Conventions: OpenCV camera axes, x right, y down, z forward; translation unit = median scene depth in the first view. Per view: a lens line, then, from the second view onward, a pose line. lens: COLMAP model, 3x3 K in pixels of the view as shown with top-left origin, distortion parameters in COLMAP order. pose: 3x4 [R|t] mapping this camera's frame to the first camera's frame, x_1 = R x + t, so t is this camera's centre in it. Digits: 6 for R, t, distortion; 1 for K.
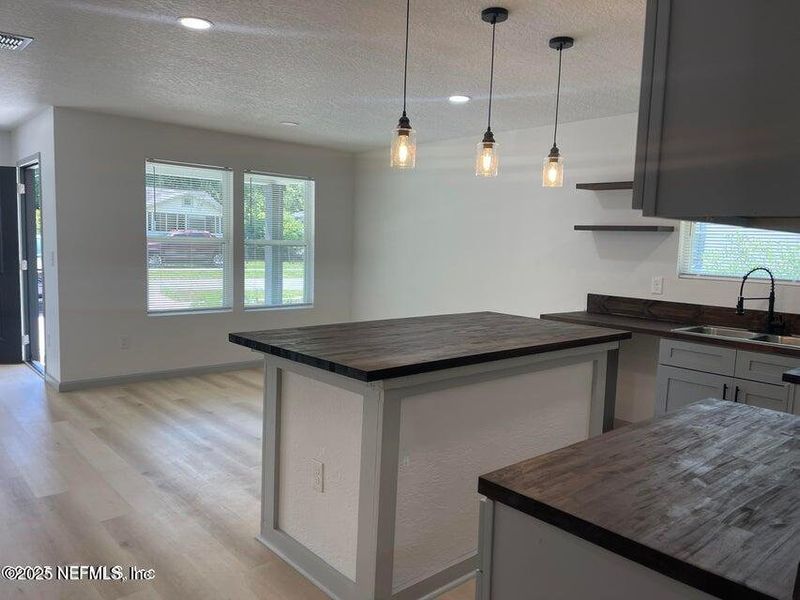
lens RADIAL K [[611.6, 0, 402.5], [0, 611.6, 302.3], [0, 0, 1]] dist [0.040440, -0.008963]
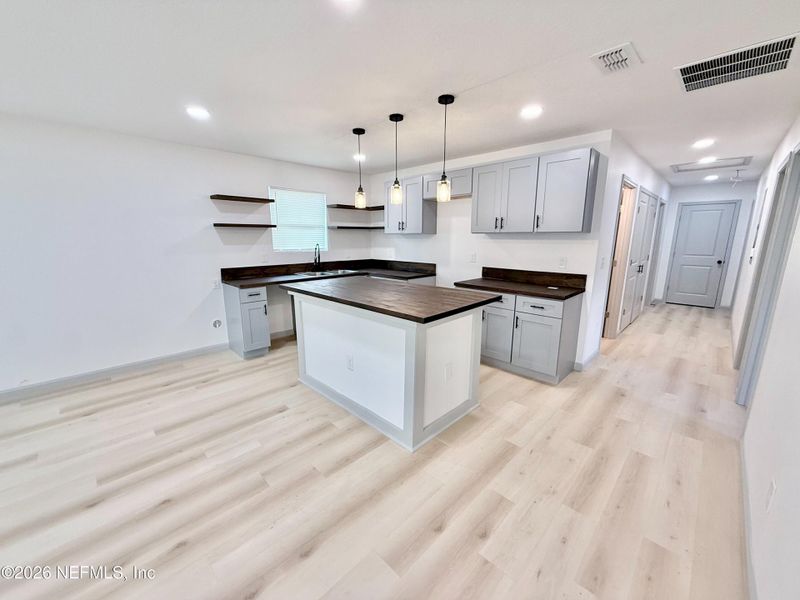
lens RADIAL K [[319.6, 0, 400.0], [0, 319.6, 296.1], [0, 0, 1]] dist [0.001860, 0.000191]
pose [[-0.067066, -0.217883, 0.973668, -0.674907], [0.096483, 0.969875, 0.223680, -0.107608], [-0.993073, 0.108944, -0.044024, 0.781862]]
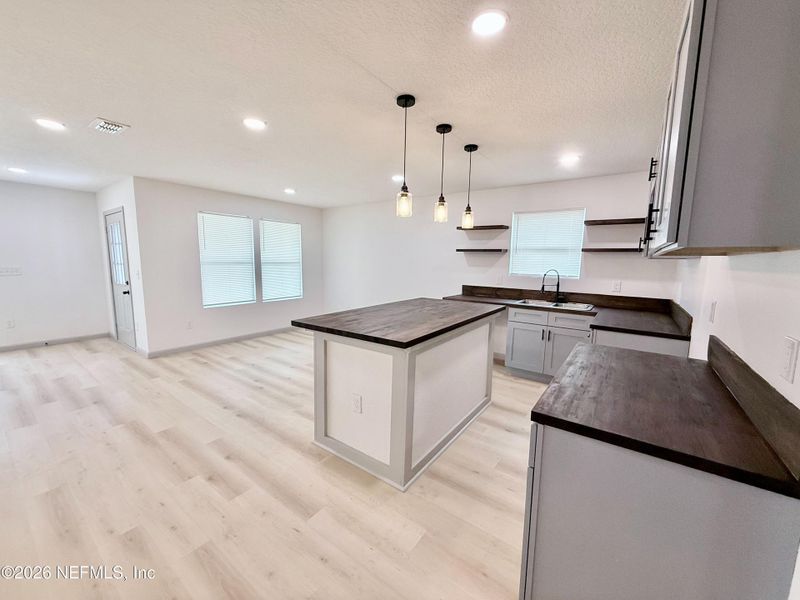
lens RADIAL K [[319.6, 0, 398.8], [0, 319.6, 300.5], [0, 0, 1]] dist [0.001860, 0.000191]
pose [[0.976779, -0.045679, 0.209322, -0.130858], [0.038265, 0.998493, 0.039335, -0.016725], [-0.210803, -0.030412, 0.977055, 0.095250]]
